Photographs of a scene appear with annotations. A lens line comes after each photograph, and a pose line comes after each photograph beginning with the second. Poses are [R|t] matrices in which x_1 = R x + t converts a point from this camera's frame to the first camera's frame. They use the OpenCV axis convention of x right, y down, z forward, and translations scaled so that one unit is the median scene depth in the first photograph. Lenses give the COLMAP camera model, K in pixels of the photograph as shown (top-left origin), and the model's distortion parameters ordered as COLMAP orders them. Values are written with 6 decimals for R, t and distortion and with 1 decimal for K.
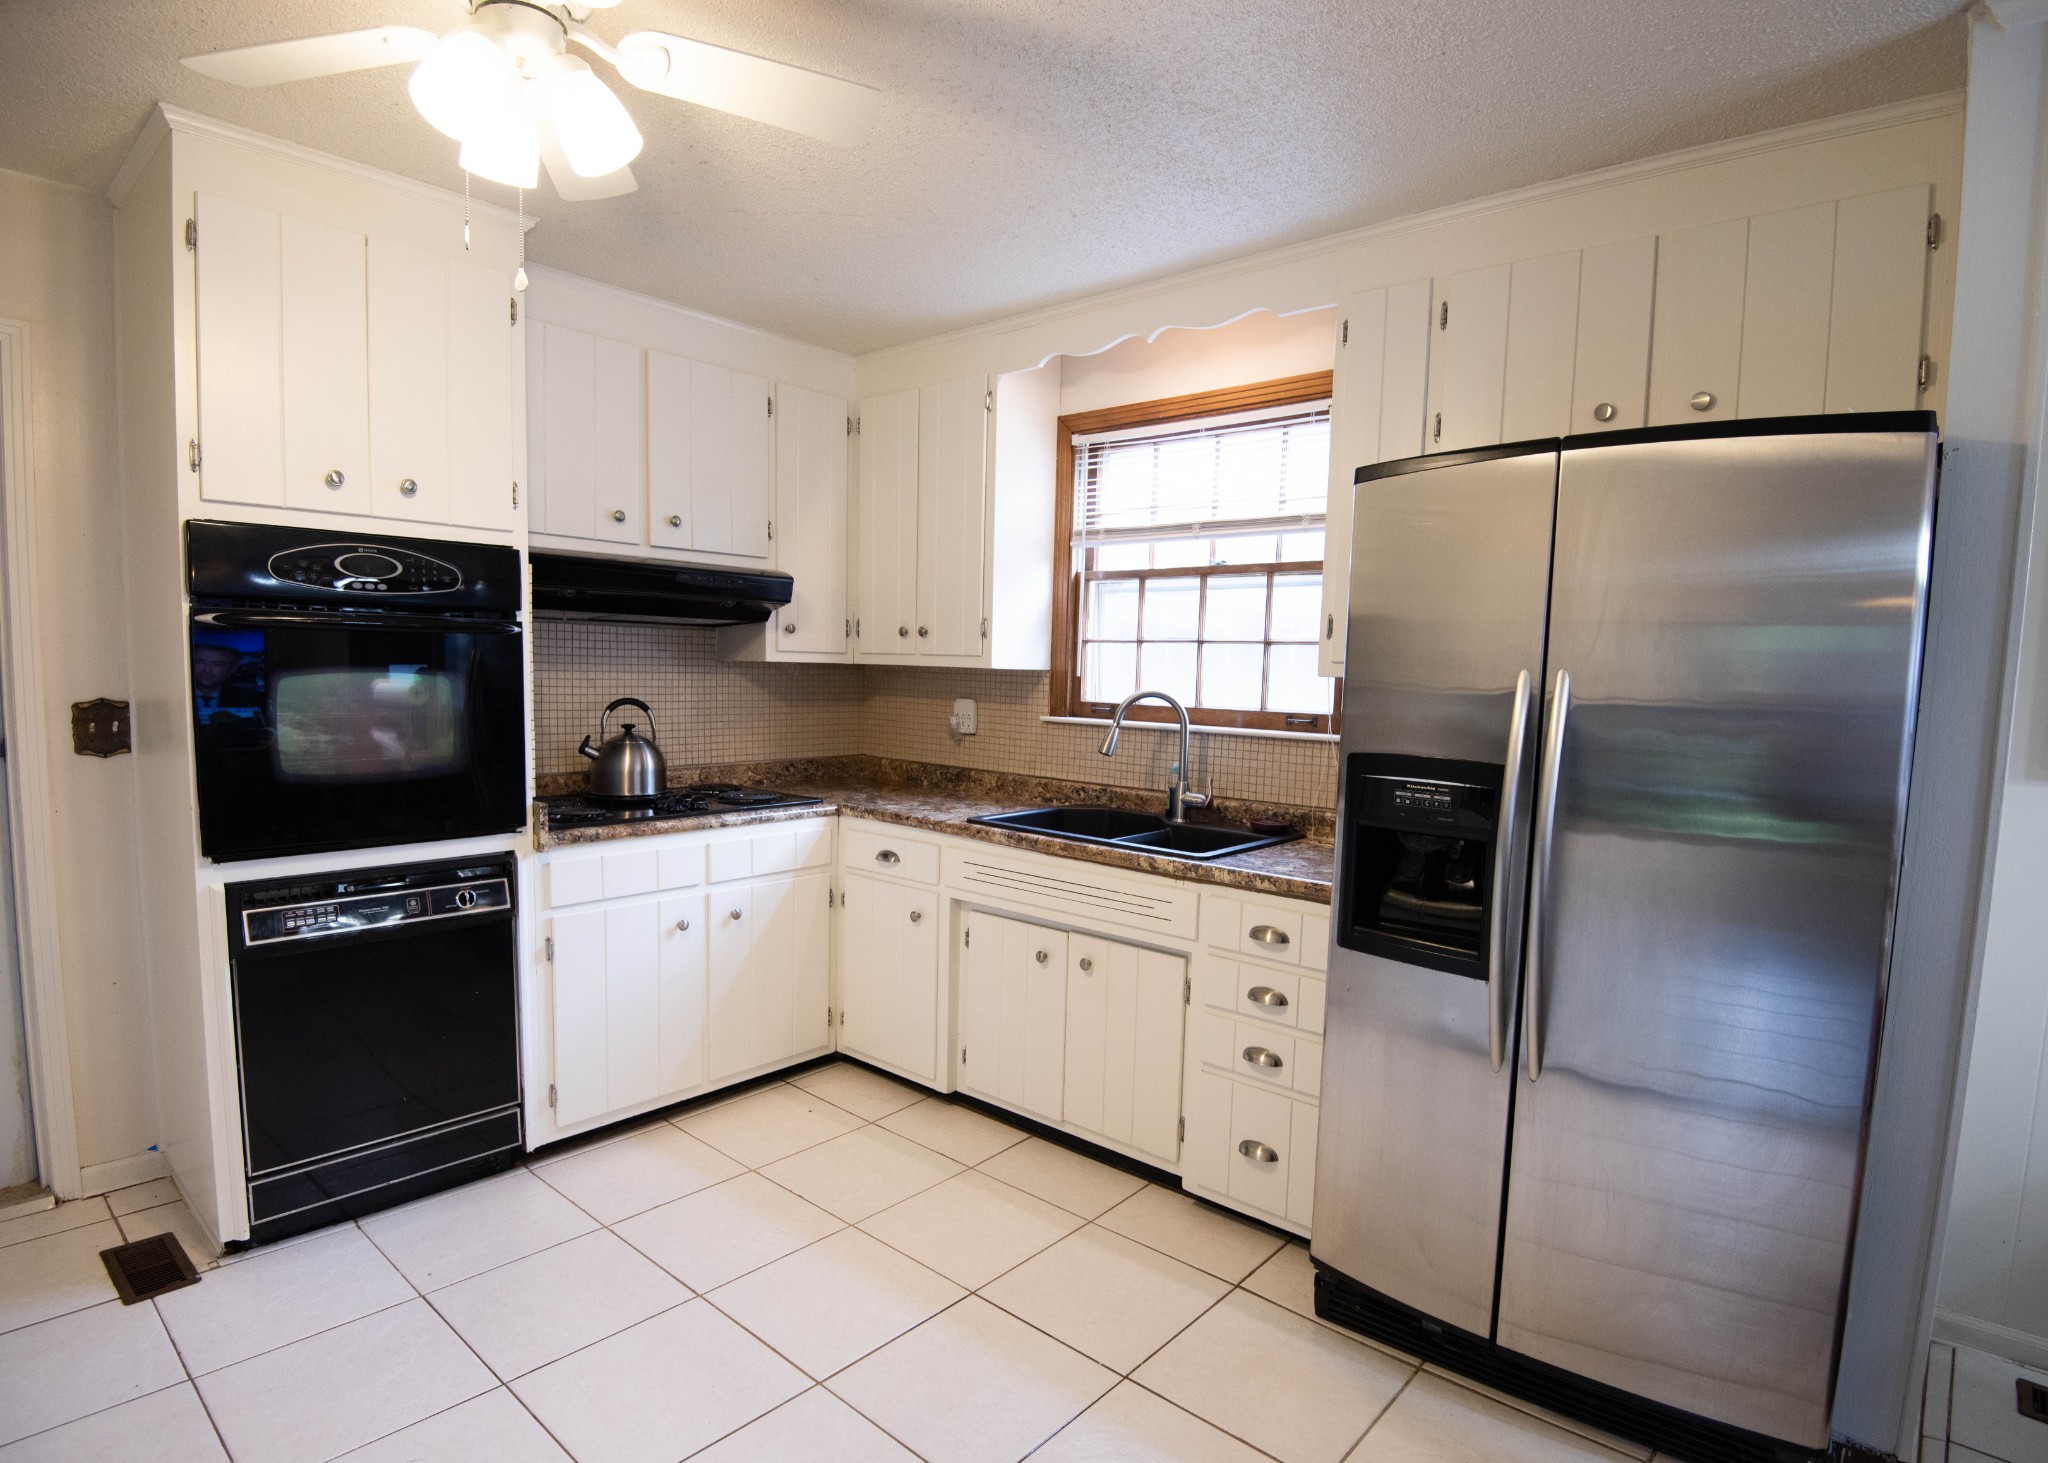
lens RADIAL K [[1070.6, 0, 1048.7], [0, 1070.6, 777.1], [0, 0, 1]] dist [-0.020237, -0.015149]
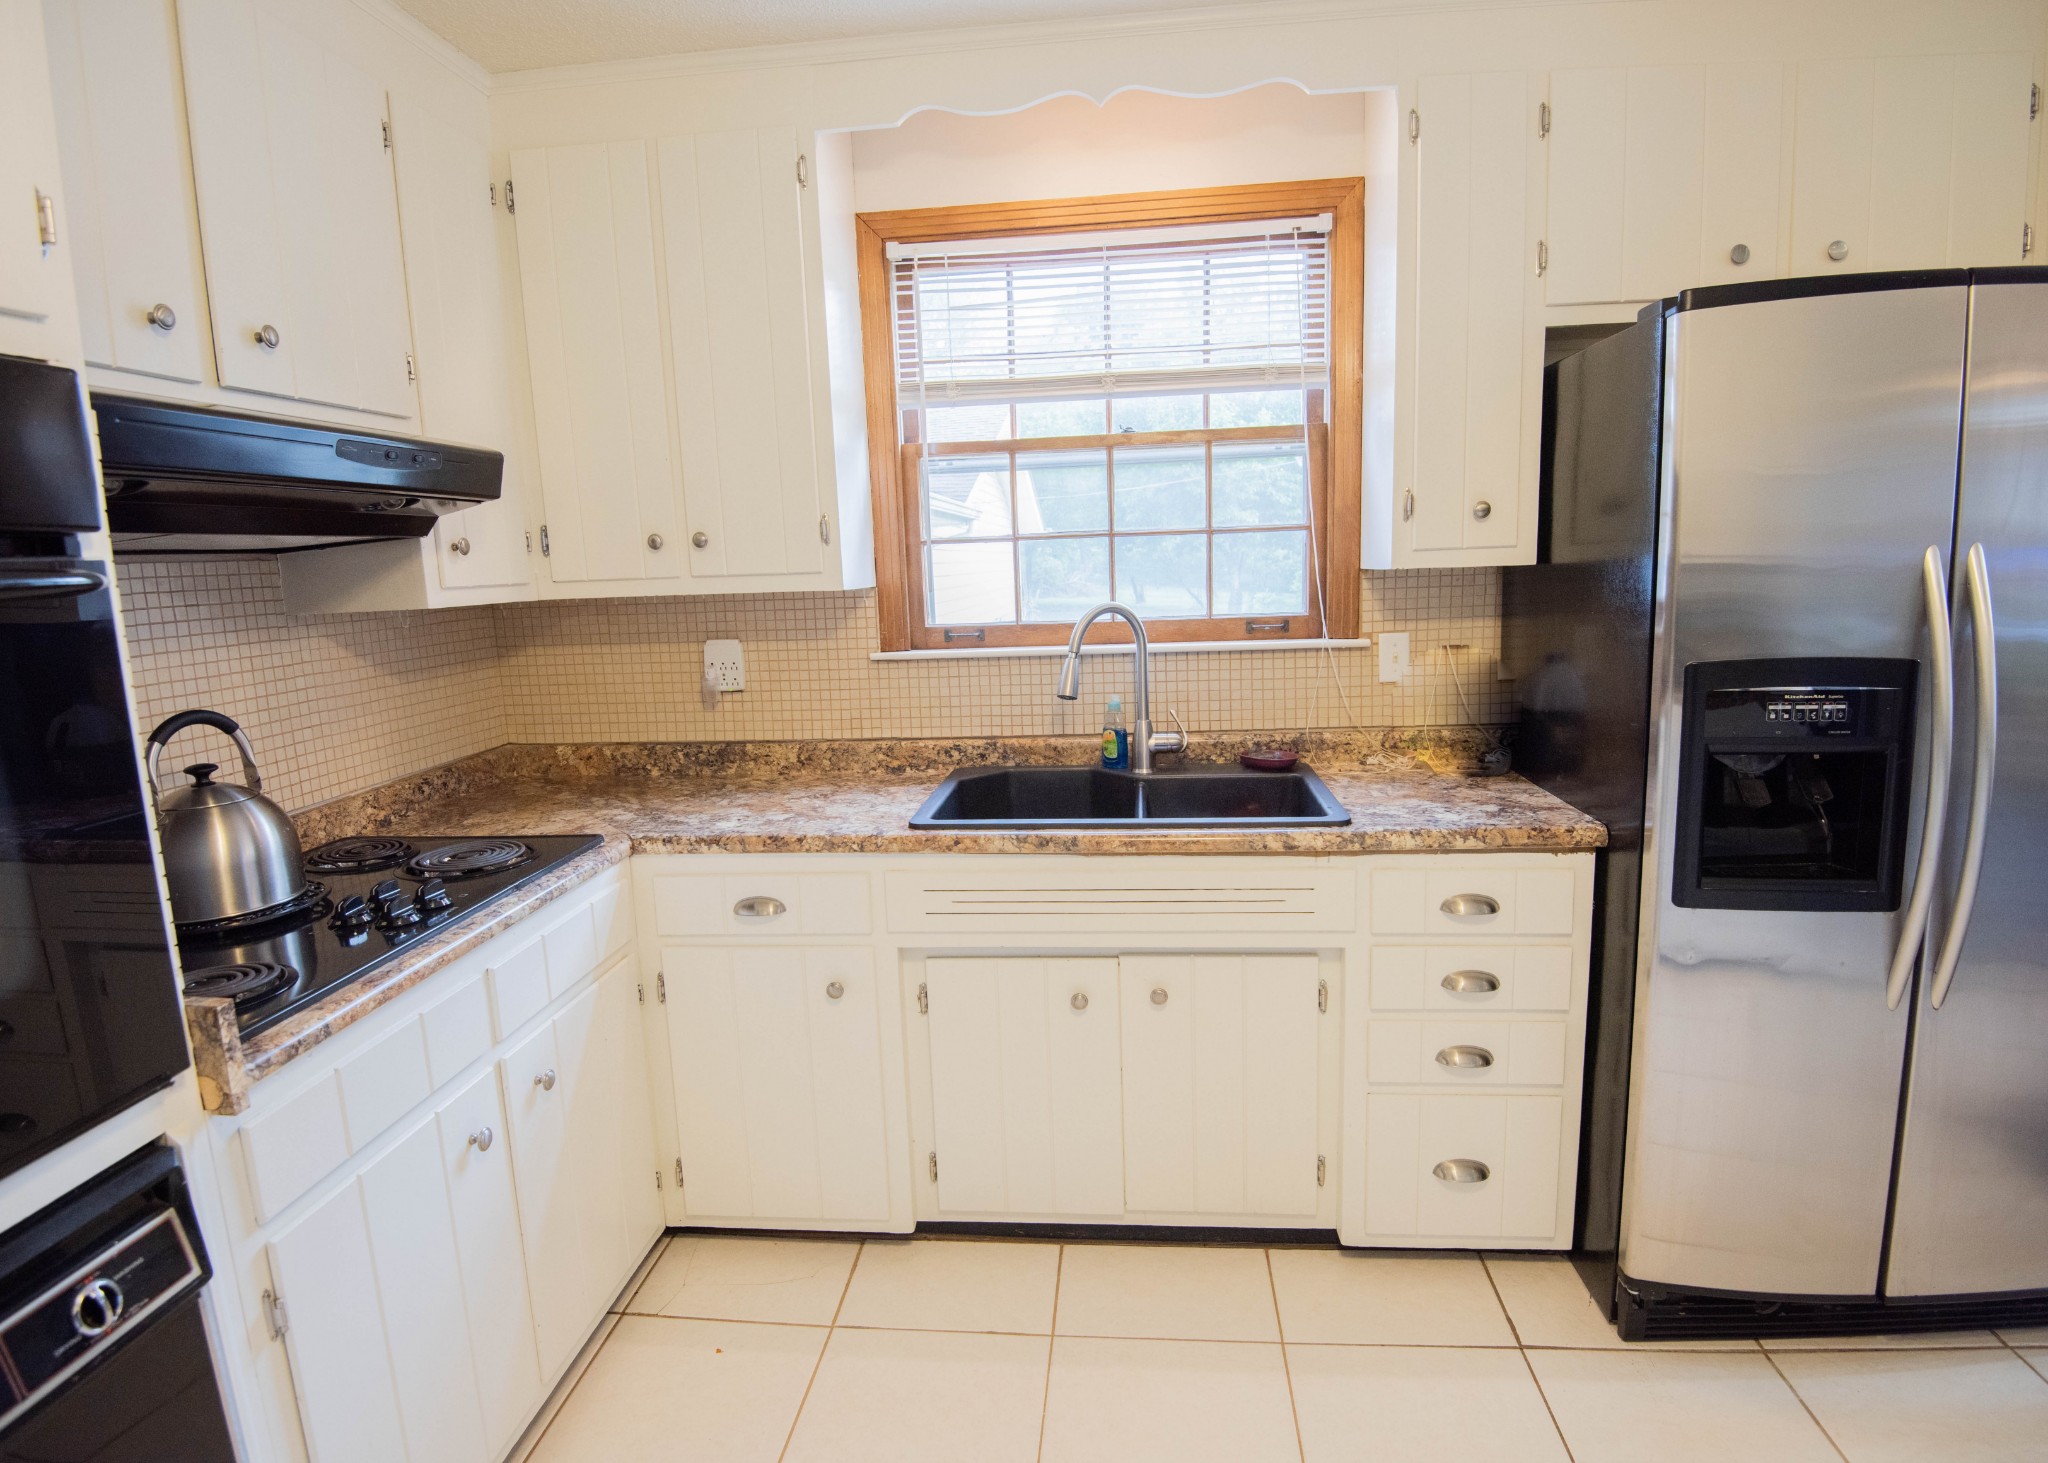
lens RADIAL K [[1070.6, 0, 1039.2], [0, 1070.6, 732.3], [0, 0, 1]] dist [-0.020237, -0.015149]
pose [[0.818060, -0.148228, 0.555703, -0.381840], [0.117118, 0.988906, 0.091369, -0.069515], [-0.563082, -0.009662, 0.826345, 0.438725]]
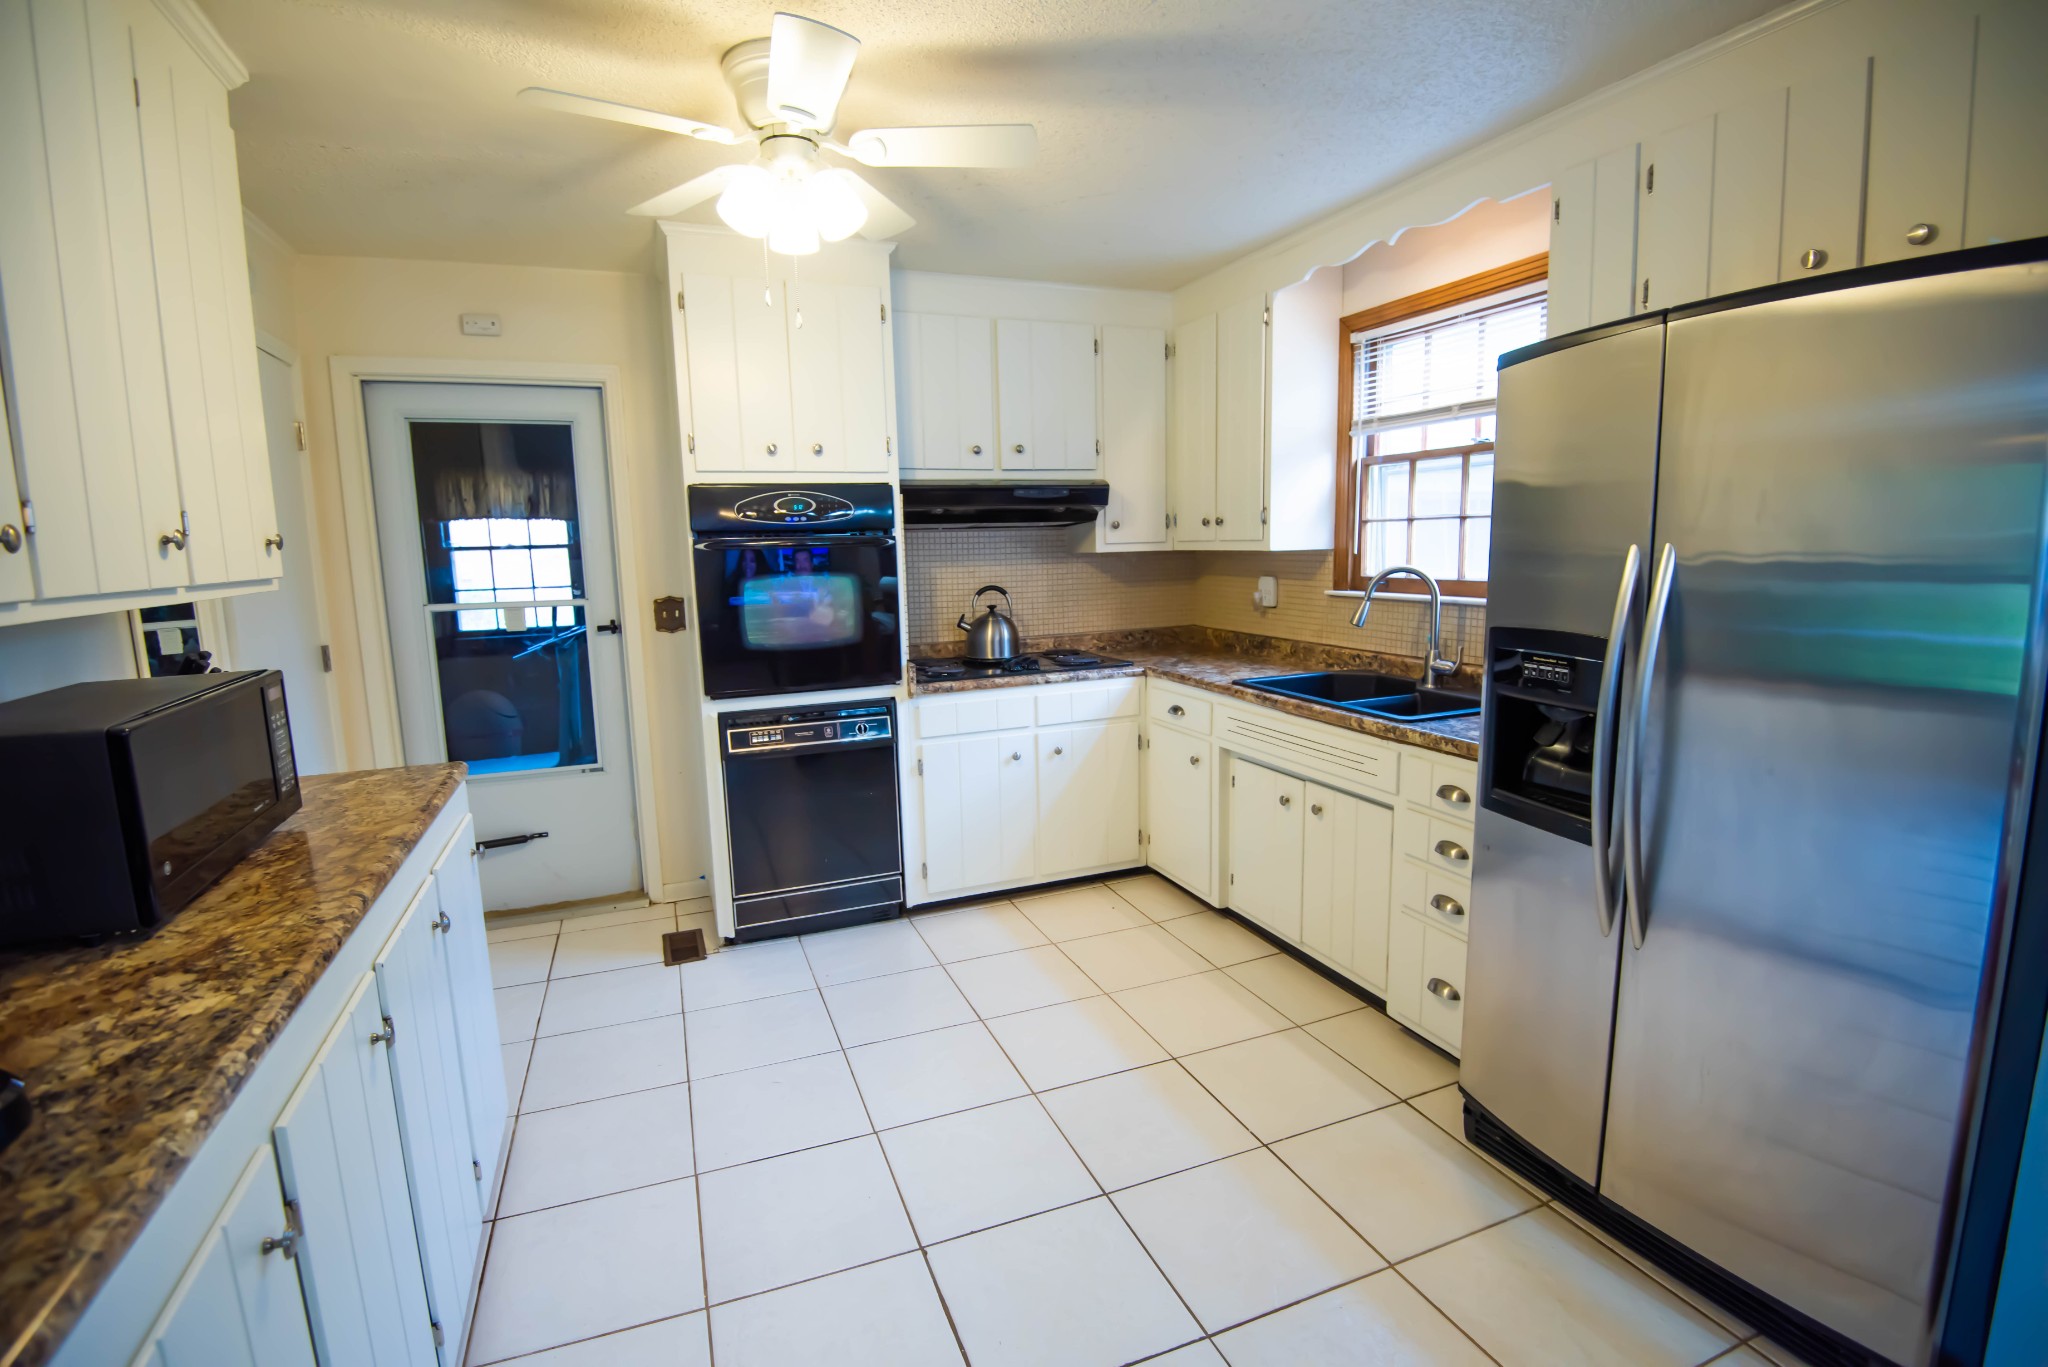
lens RADIAL K [[944.1, 0, 1026.2], [0, 944.1, 689.9], [0, 0, 1]] dist [-0.028208, -0.009152]
pose [[0.885503, 0.024108, -0.464008, 0.214493], [0.000501, 0.998603, 0.052840, -0.006331], [0.464633, -0.047022, 0.884254, -0.030374]]
